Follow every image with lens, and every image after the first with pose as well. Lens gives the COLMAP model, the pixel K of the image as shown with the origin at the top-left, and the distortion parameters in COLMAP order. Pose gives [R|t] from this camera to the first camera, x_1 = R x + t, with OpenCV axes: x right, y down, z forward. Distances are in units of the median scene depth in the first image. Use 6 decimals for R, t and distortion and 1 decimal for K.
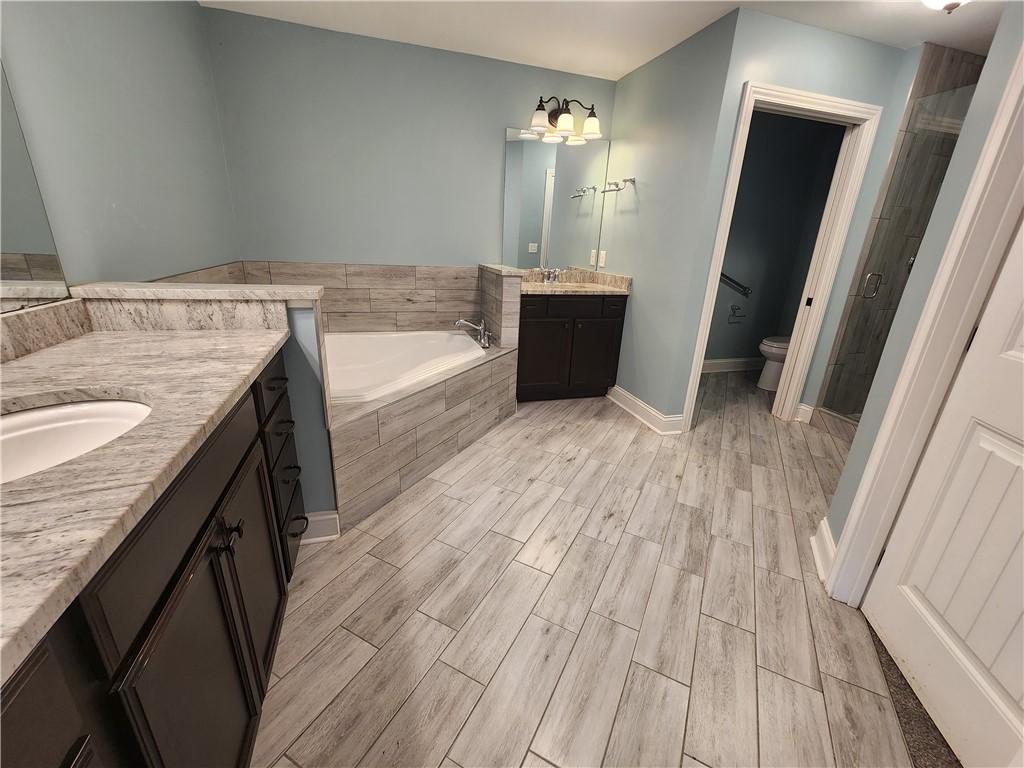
lens RADIAL K [[419.2, 0, 515.0], [0, 419.2, 389.7], [0, 0, 1]] dist [0.000465, 0.000233]
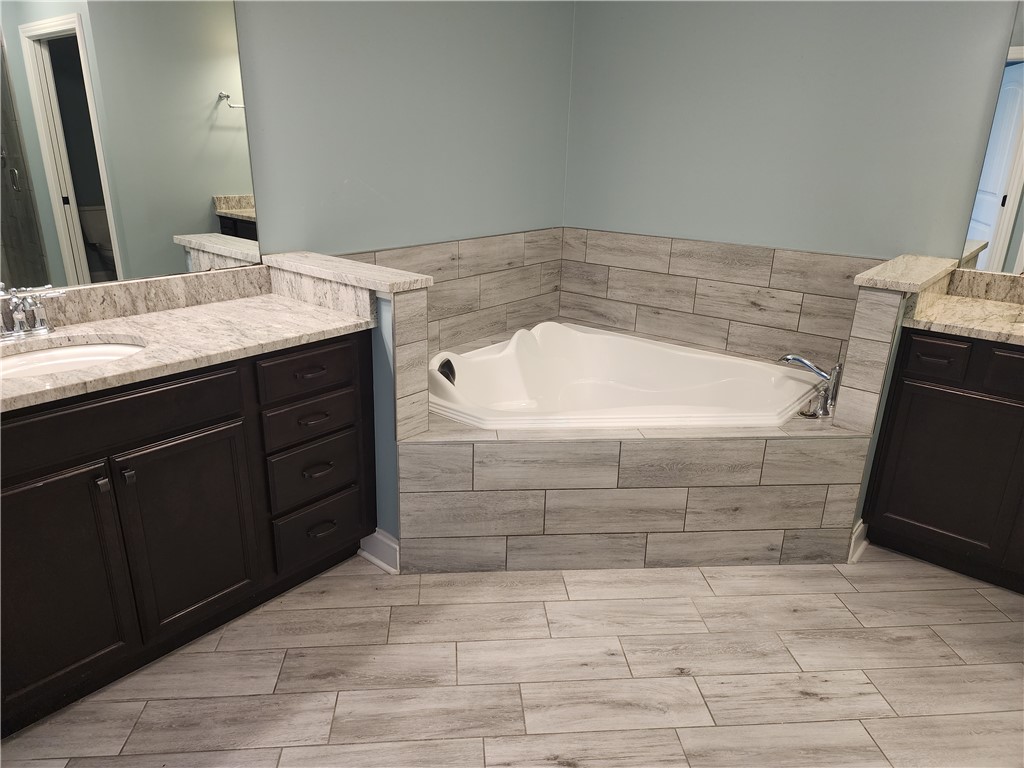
lens RADIAL K [[682.2, 0, 503.8], [0, 682.2, 380.7], [0, 0, 1]] dist [0.093584, -0.099350]
pose [[0.530007, 0.241991, -0.812732, 0.698831], [-0.280084, 0.954586, 0.101576, -0.205792], [0.800403, 0.173797, 0.573716, 0.332513]]
